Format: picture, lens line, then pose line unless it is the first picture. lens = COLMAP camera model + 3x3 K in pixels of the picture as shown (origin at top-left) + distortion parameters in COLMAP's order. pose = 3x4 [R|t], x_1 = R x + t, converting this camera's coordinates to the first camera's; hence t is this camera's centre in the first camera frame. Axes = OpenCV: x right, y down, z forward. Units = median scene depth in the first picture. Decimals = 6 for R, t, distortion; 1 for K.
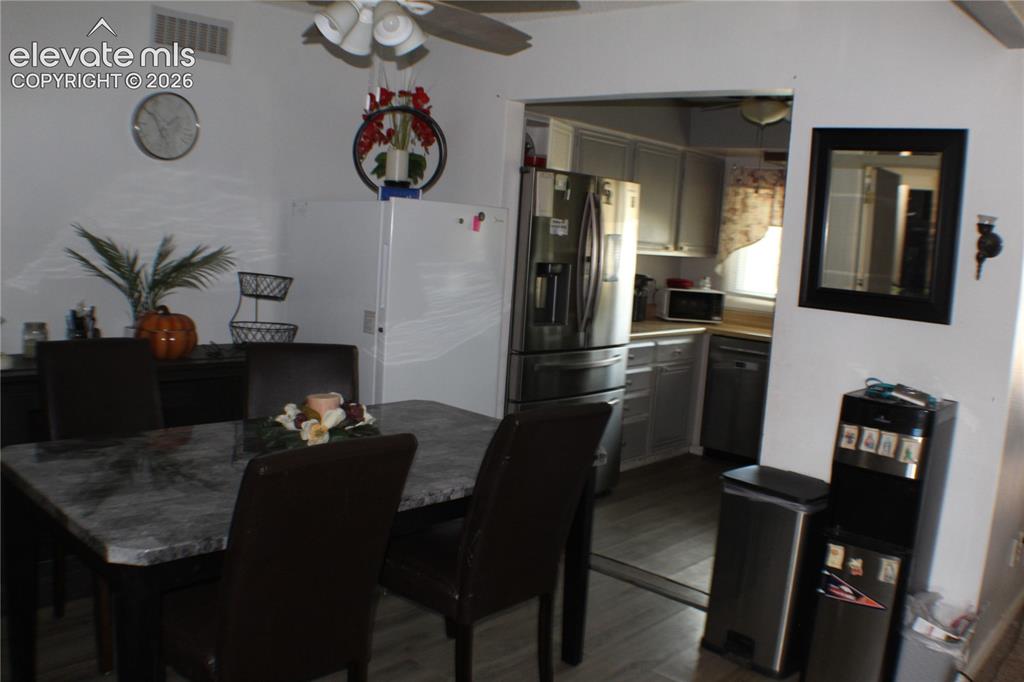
lens RADIAL K [[943.4, 0, 512.0], [0, 943.4, 341.0], [0, 0, 1]] dist [-0.162018, 0.000114]
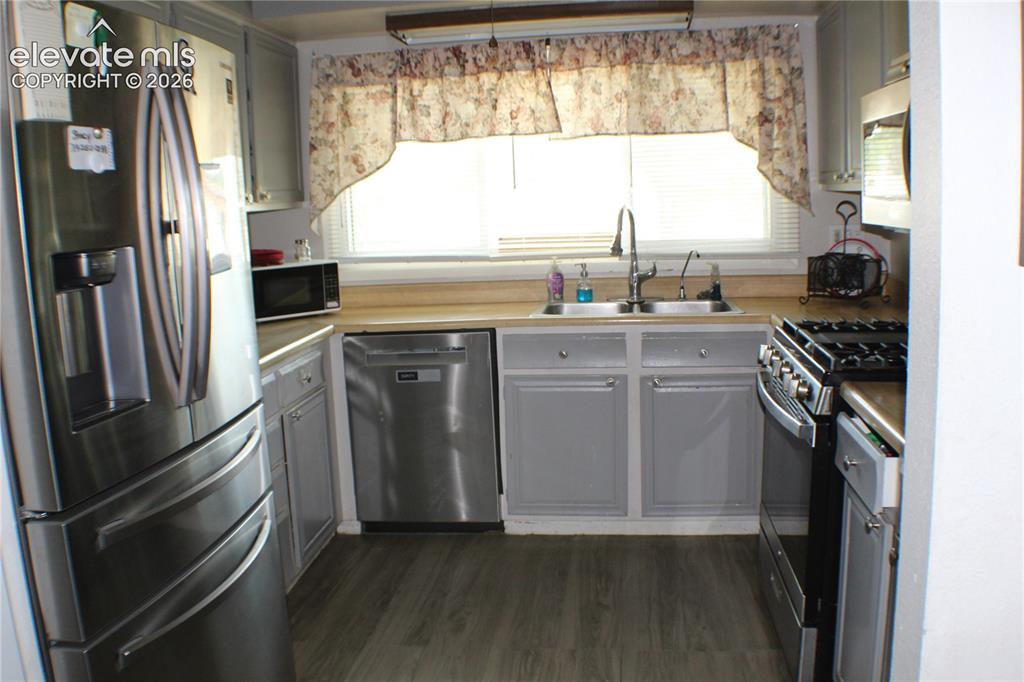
lens RADIAL K [[943.4, 0, 512.0], [0, 943.4, 341.0], [0, 0, 1]] dist [-0.162018, 0.000114]
pose [[0.830337, -0.188825, 0.524295, -0.007796], [0.166563, 0.981928, 0.089851, -0.036697], [-0.531786, 0.012721, 0.846783, 0.427895]]
